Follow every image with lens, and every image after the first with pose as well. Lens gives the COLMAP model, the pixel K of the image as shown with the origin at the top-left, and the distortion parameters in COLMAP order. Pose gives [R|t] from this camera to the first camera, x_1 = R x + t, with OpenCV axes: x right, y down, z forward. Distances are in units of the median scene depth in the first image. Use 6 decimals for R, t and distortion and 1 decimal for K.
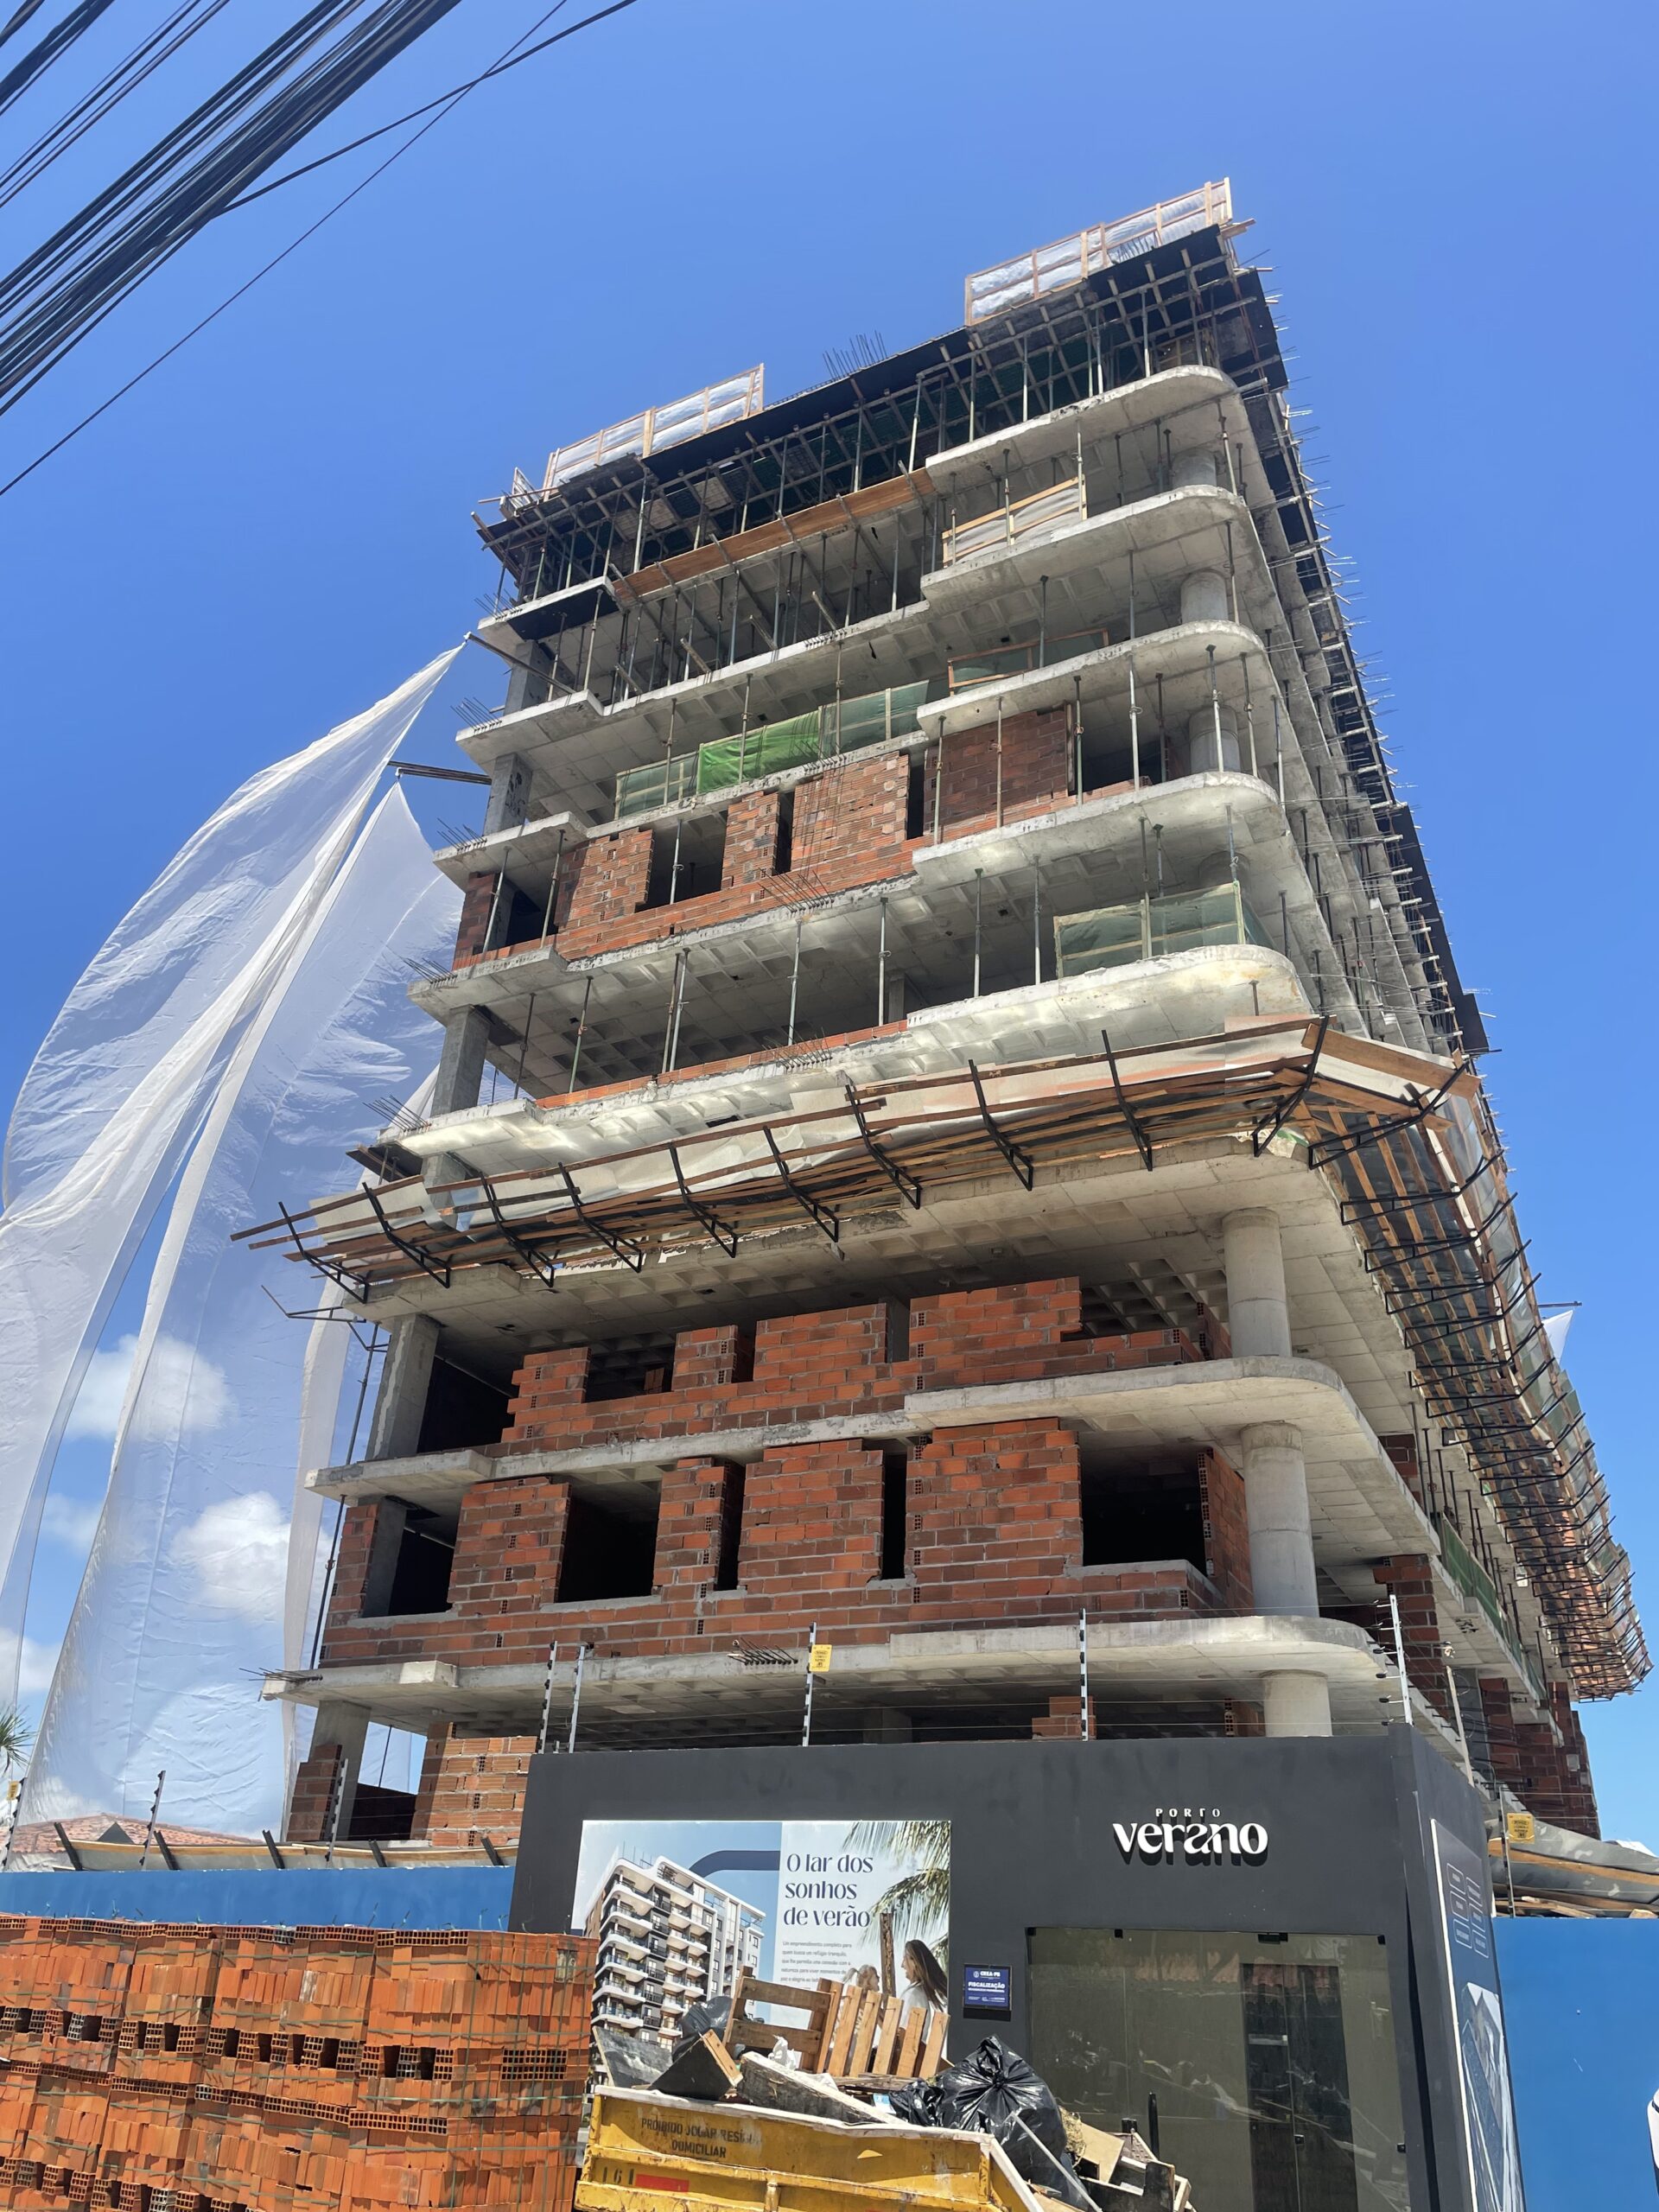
lens RADIAL K [[1705.7, 0, 829.5], [0, 1705.7, 1106.0], [0, 0, 1]] dist [0.073979, -0.104321]
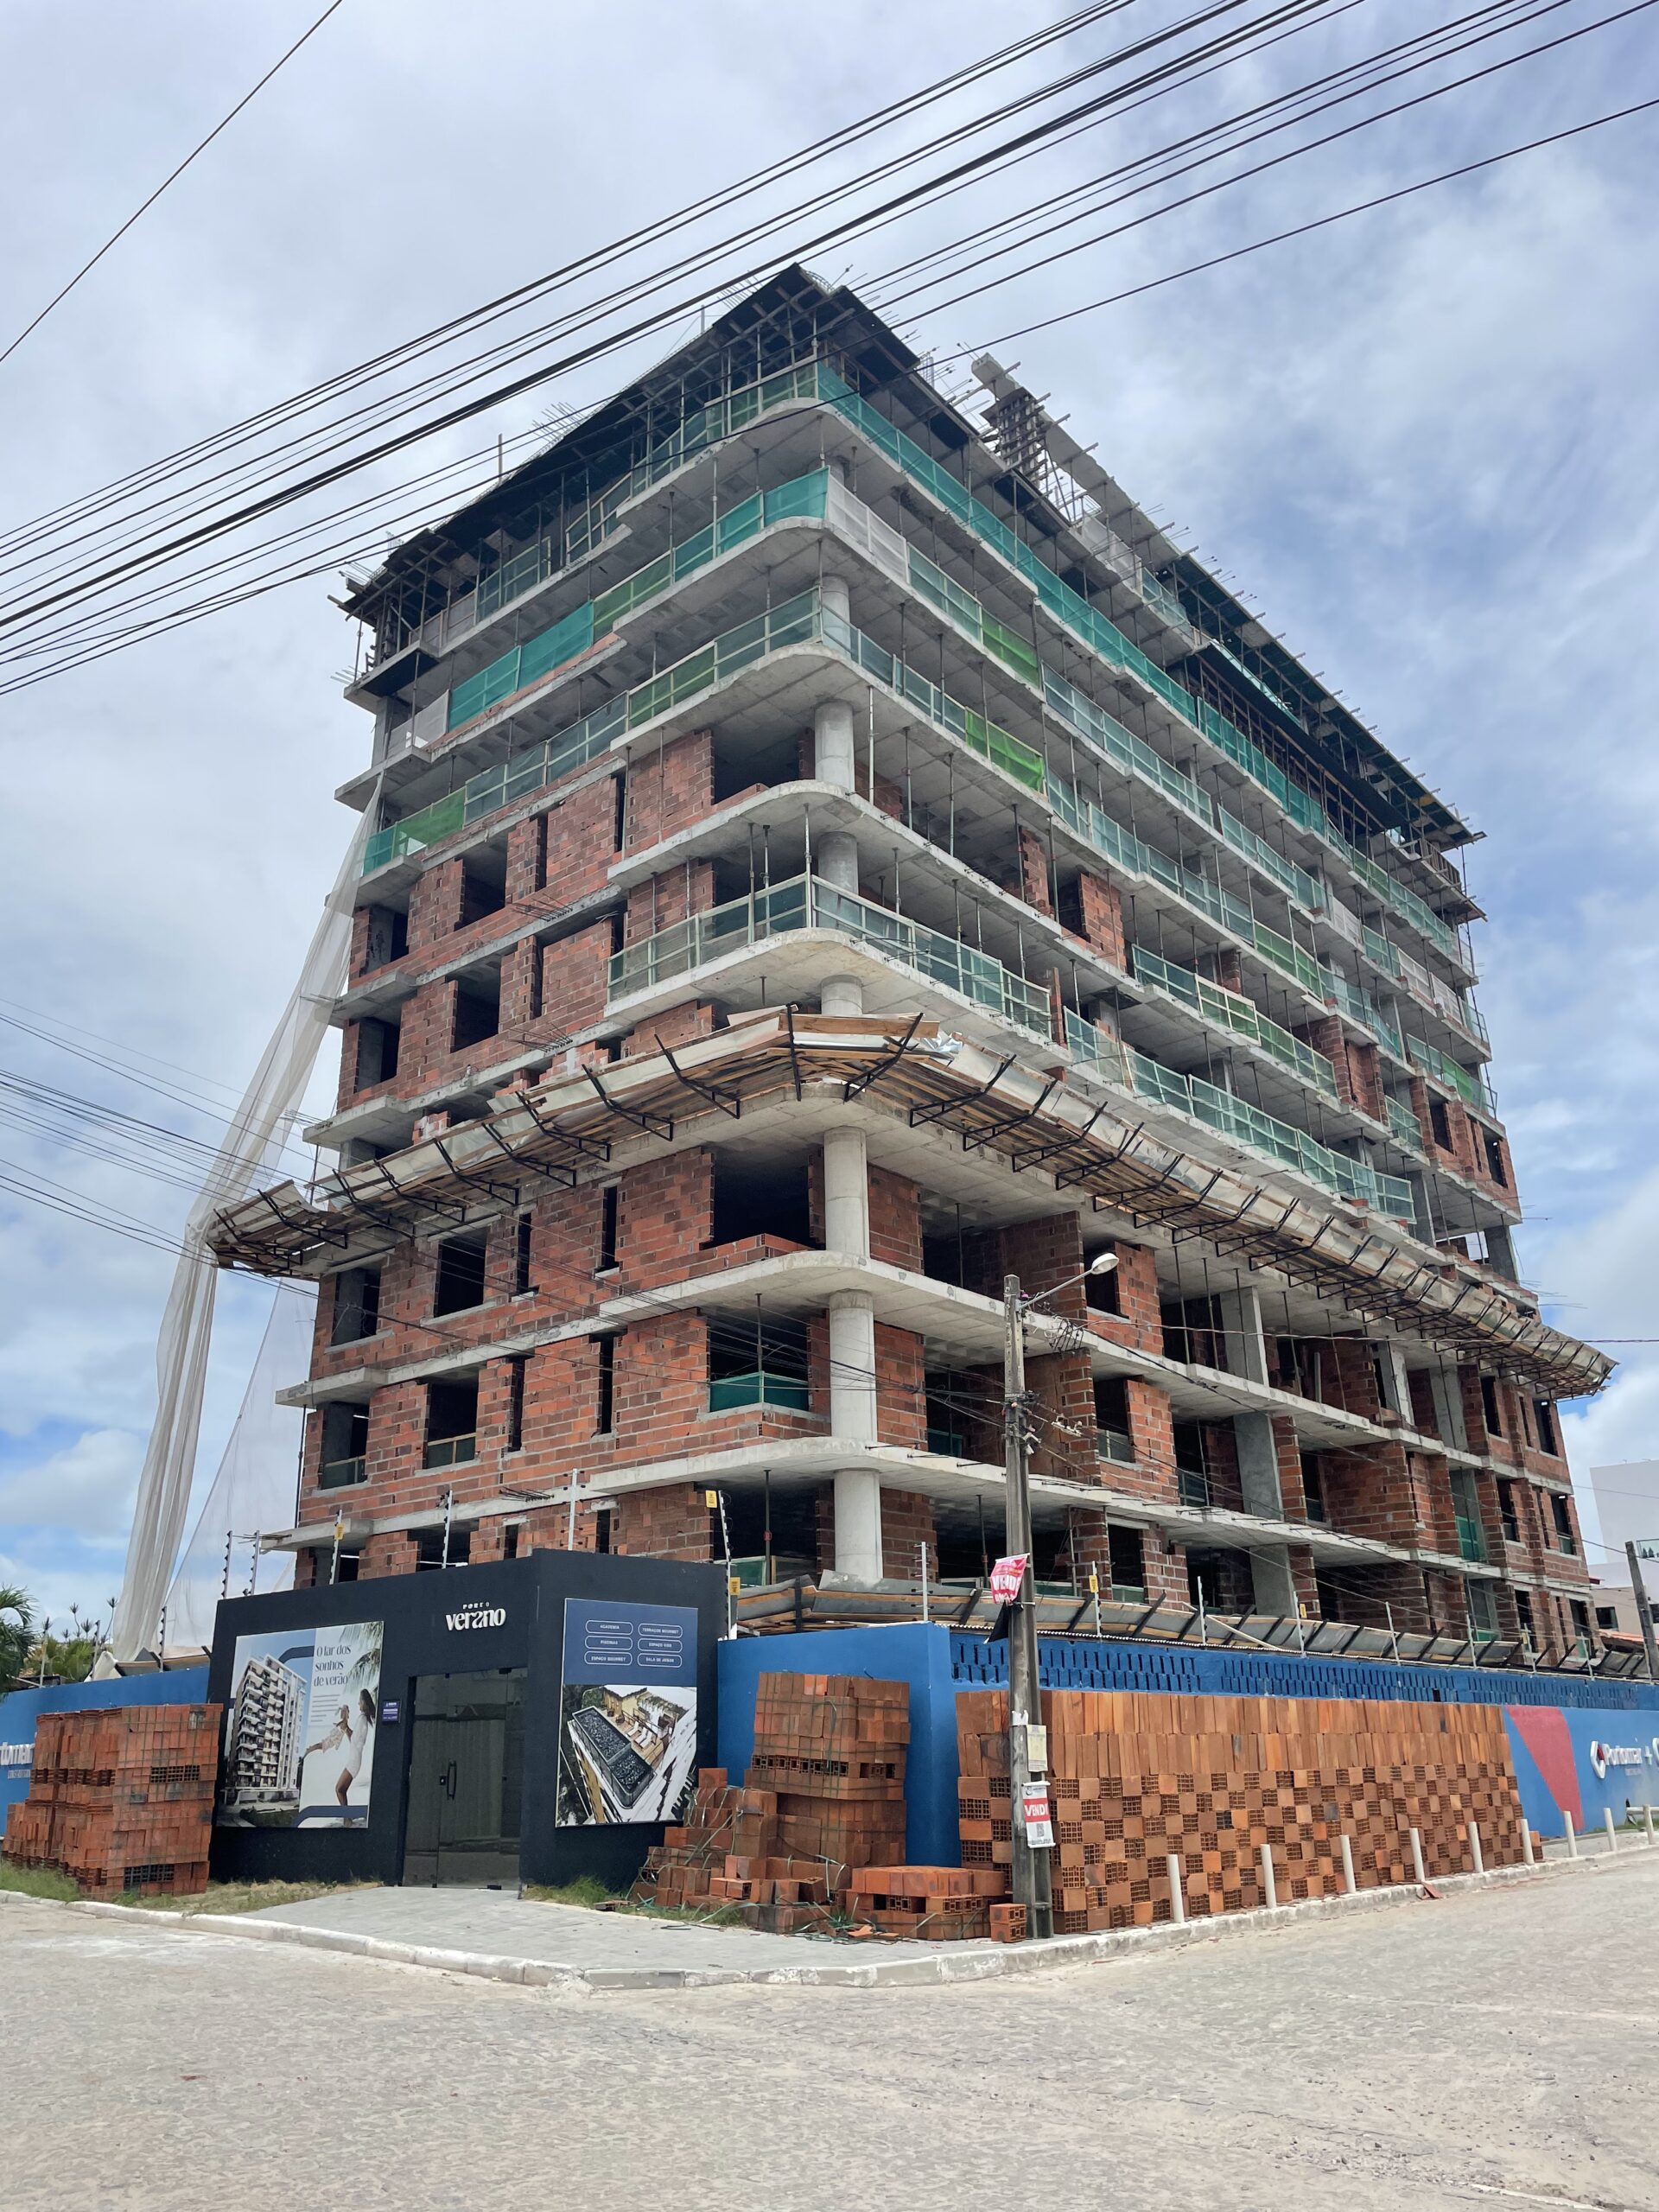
lens RADIAL K [[1705.7, 0, 829.5], [0, 1705.7, 1106.0], [0, 0, 1]] dist [0.073979, -0.104321]
pose [[0.969434, -0.152591, -0.192131, 0.511736], [0.177302, 0.976973, 0.118696, -0.117409], [0.169595, -0.149133, 0.974165, -0.288663]]
